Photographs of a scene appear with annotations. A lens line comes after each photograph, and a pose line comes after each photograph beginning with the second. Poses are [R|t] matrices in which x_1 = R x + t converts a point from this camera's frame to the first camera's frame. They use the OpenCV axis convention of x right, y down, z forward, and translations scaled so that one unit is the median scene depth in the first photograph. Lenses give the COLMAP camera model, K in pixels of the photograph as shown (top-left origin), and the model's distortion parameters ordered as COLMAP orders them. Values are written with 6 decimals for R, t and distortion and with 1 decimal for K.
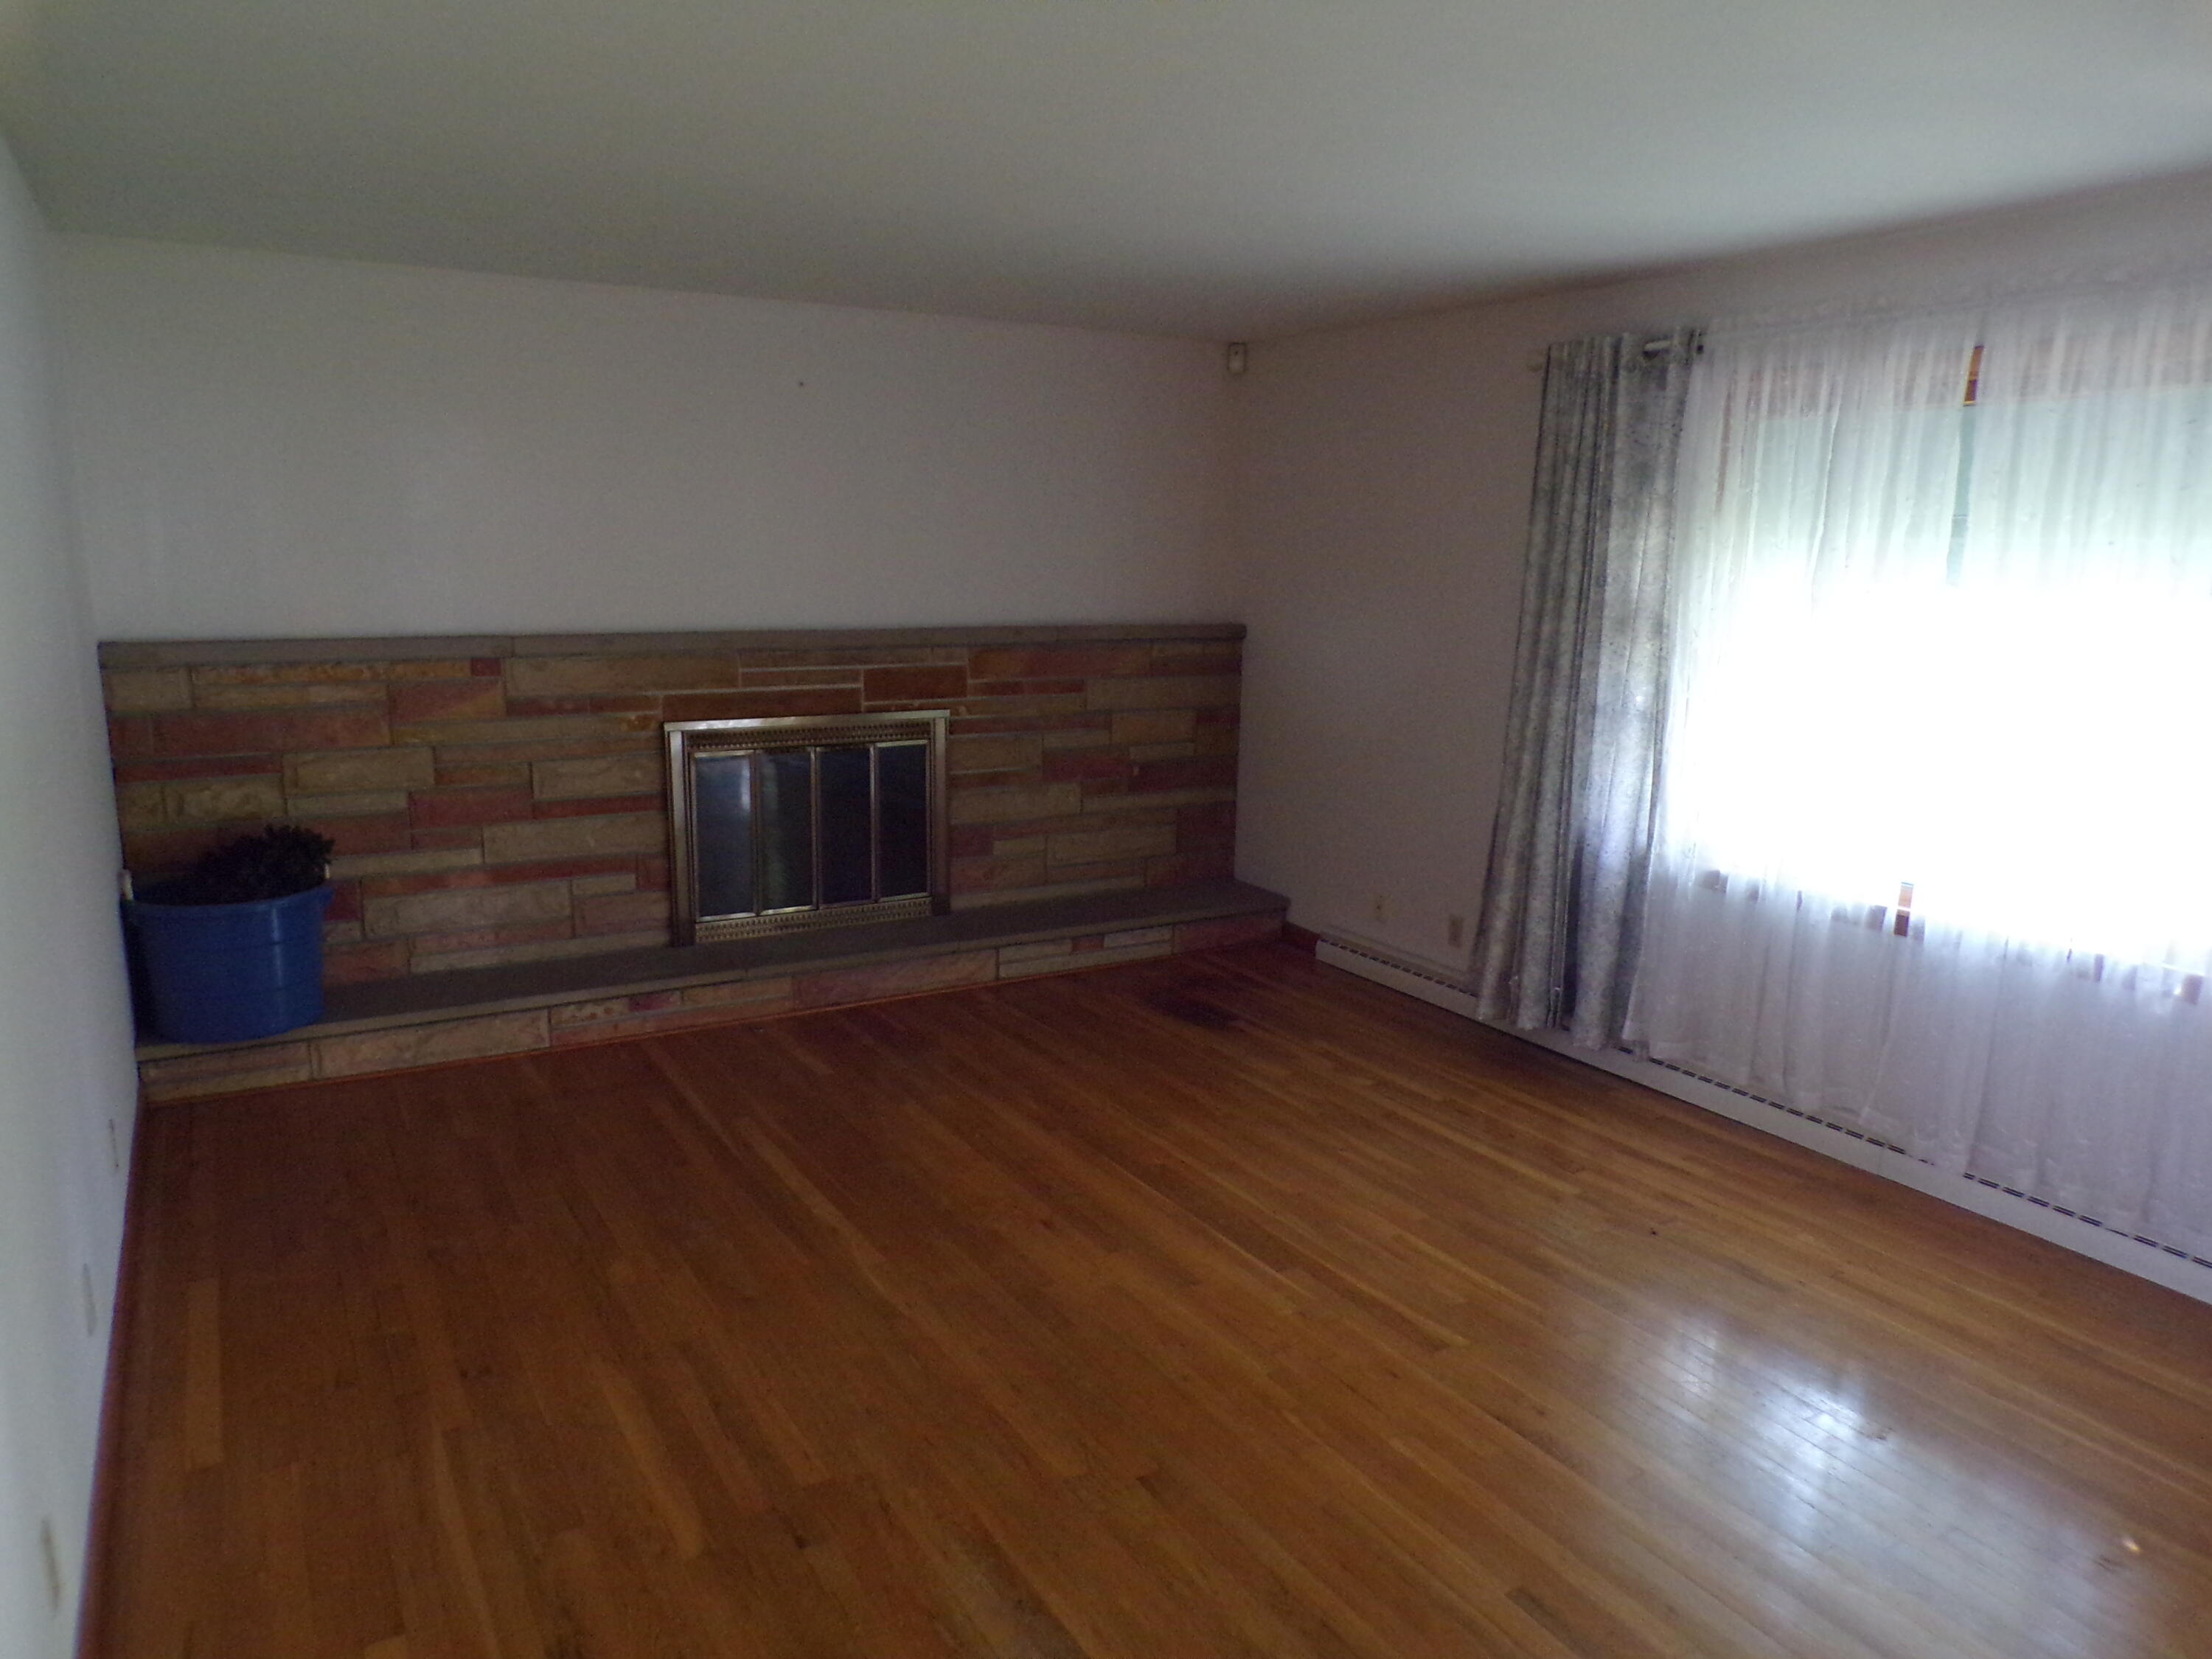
lens RADIAL K [[1527.4, 0, 1114.2], [0, 1527.4, 855.1], [0, 0, 1]] dist [0.001712, 0.019101]
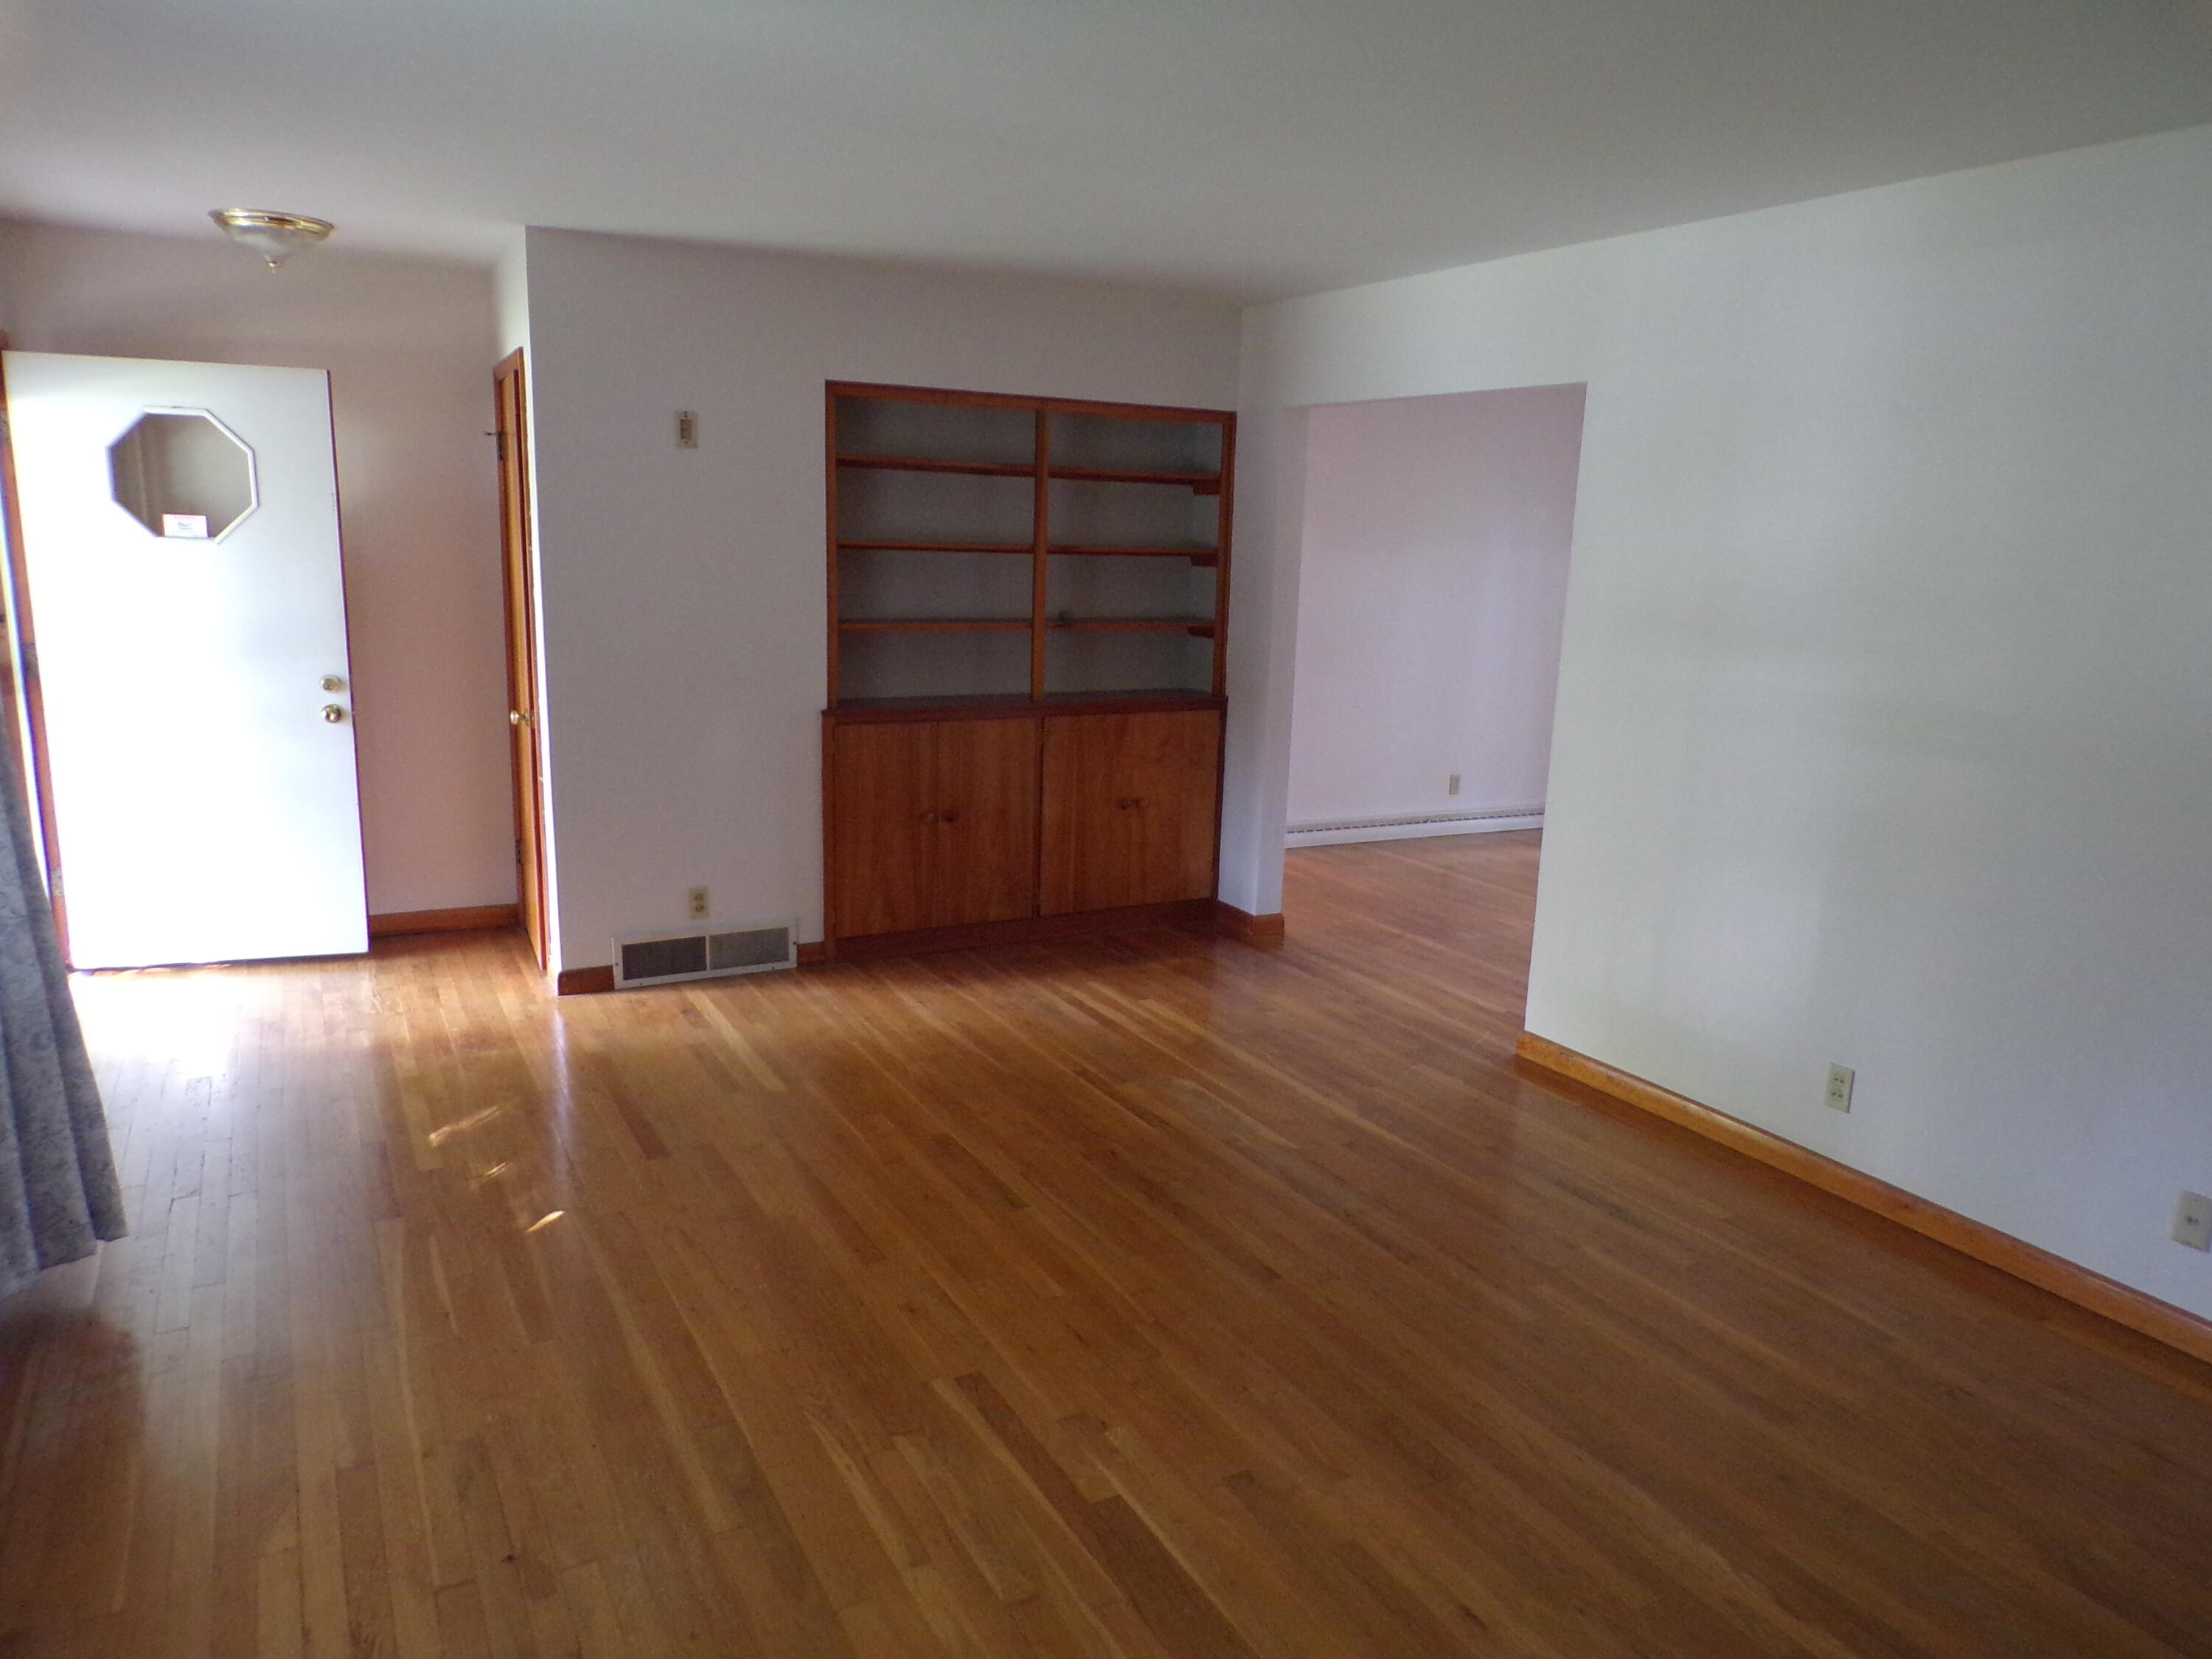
lens RADIAL K [[1527.4, 0, 1114.2], [0, 1527.4, 855.1], [0, 0, 1]] dist [0.001712, 0.019101]
pose [[-0.998562, -0.047779, 0.024309, 0.071997], [-0.033585, 0.911018, 0.410997, -0.218074], [-0.041783, 0.409590, -0.911312, 1.054584]]
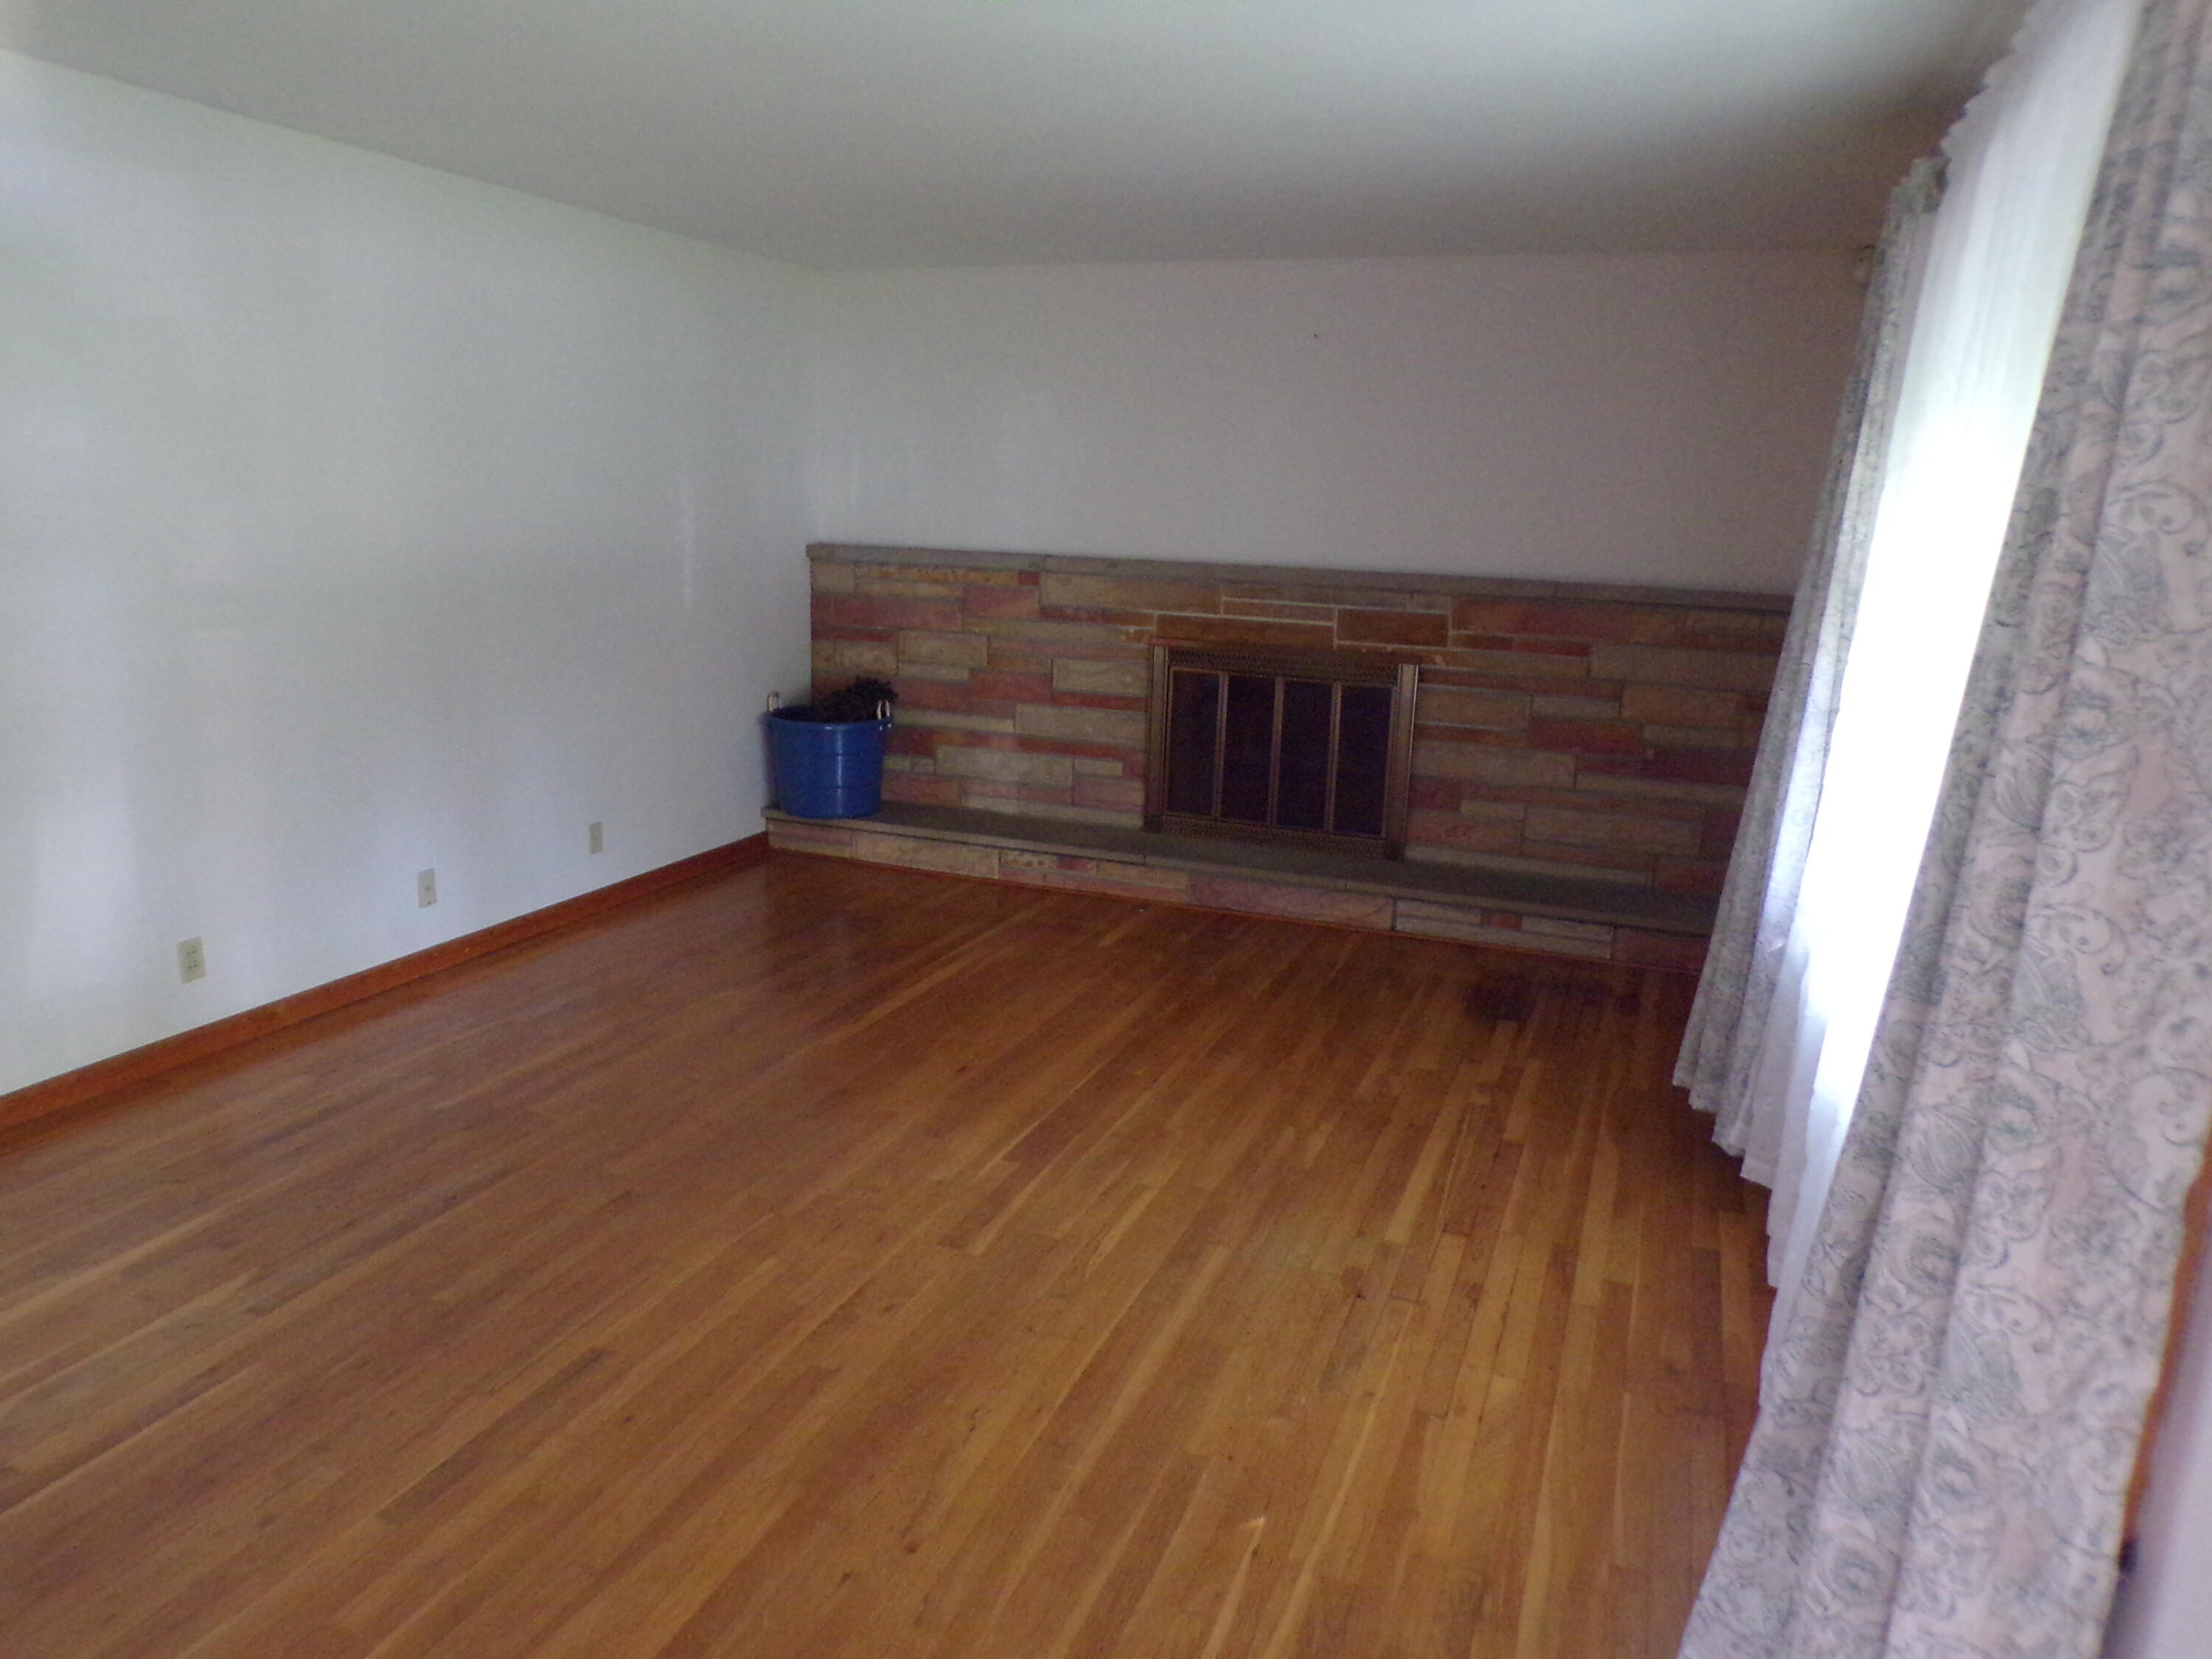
lens RADIAL K [[1527.4, 0, 1114.2], [0, 1527.4, 855.1], [0, 0, 1]] dist [0.001712, 0.019101]
pose [[0.622021, 0.191870, -0.759128, 0.622599], [-0.182210, 0.978366, 0.097981, -0.034247], [0.761505, 0.077375, 0.643525, 0.246080]]
